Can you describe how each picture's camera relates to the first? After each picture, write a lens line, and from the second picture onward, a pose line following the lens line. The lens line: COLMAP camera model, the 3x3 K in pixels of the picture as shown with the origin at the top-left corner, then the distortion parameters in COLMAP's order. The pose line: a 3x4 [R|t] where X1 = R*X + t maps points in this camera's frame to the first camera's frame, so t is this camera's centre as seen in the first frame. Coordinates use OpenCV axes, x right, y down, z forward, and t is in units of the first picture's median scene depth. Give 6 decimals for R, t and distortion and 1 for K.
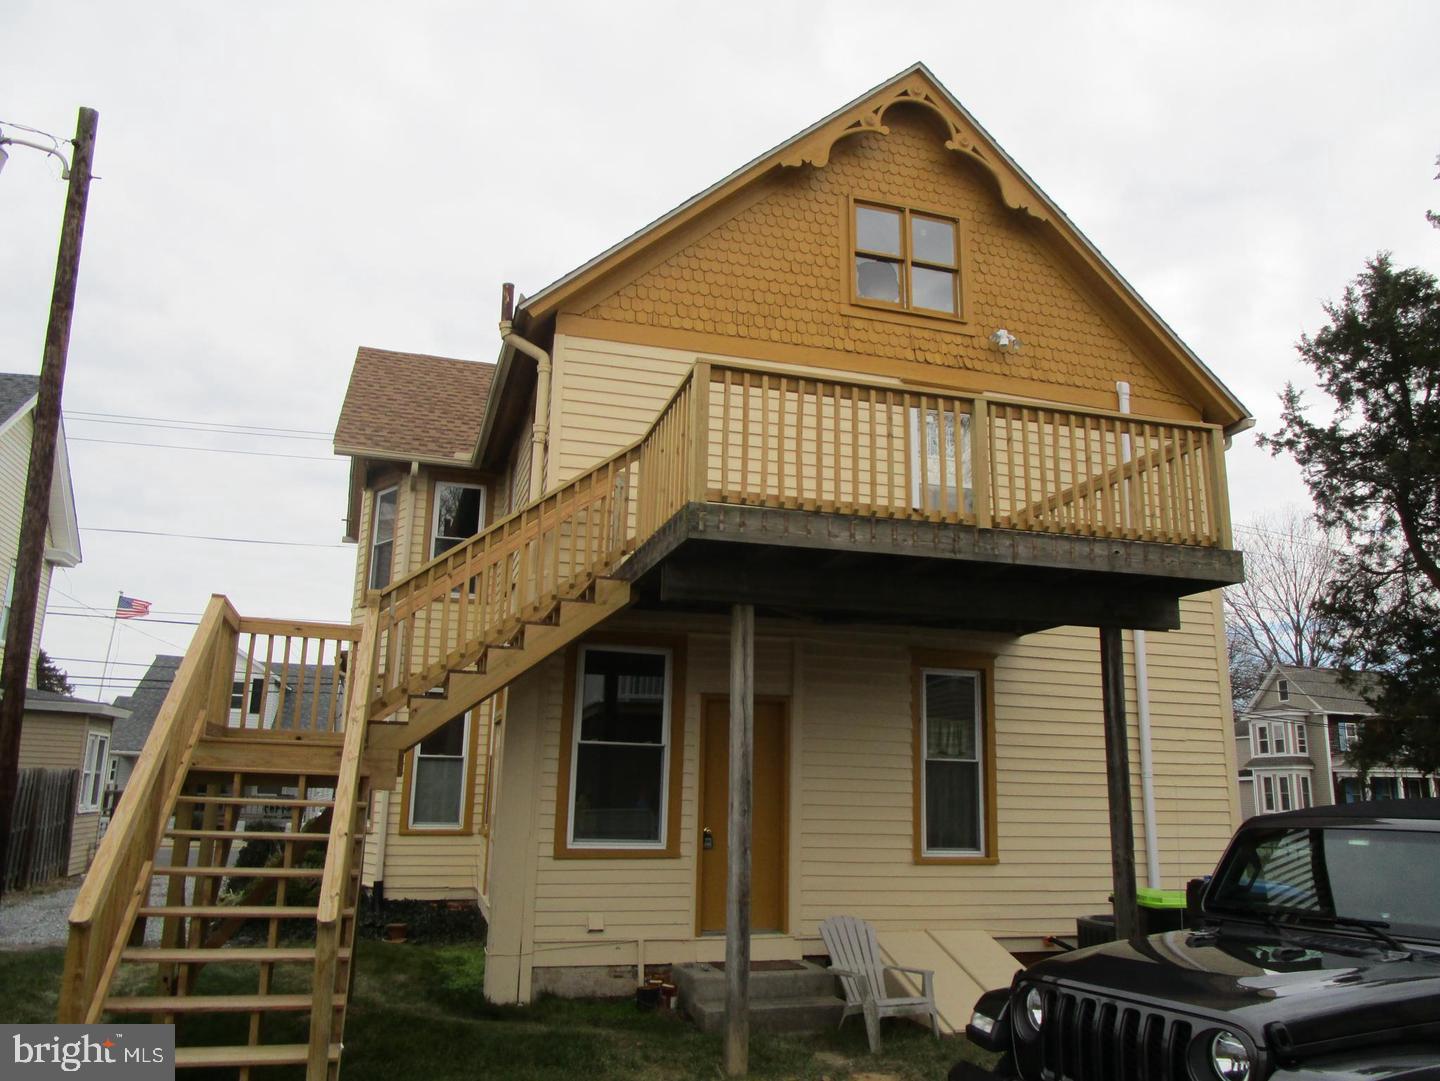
lens RADIAL K [[1079.6, 0, 748.4], [0, 1079.6, 532.9], [0, 0, 1]] dist [-0.024296, -0.000494]
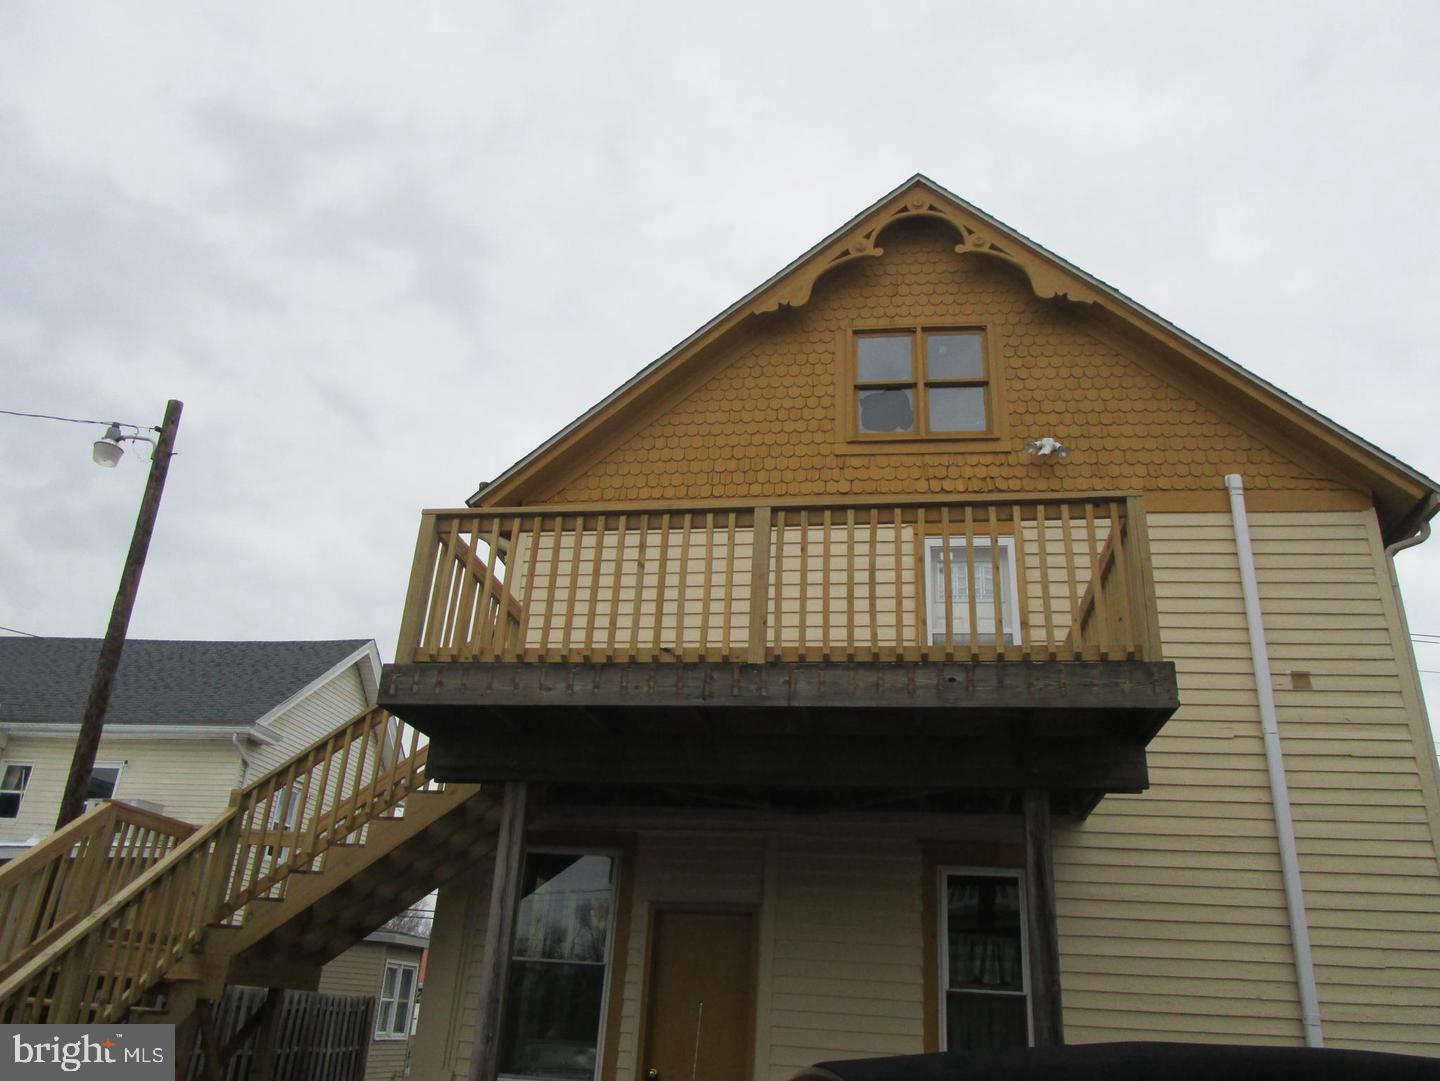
lens RADIAL K [[1079.6, 0, 748.4], [0, 1079.6, 532.9], [0, 0, 1]] dist [-0.024296, -0.000494]
pose [[0.899328, -0.154831, -0.408945, 0.372771], [0.065428, 0.972333, -0.224250, 0.053236], [0.432351, 0.174918, 0.884577, 0.196707]]
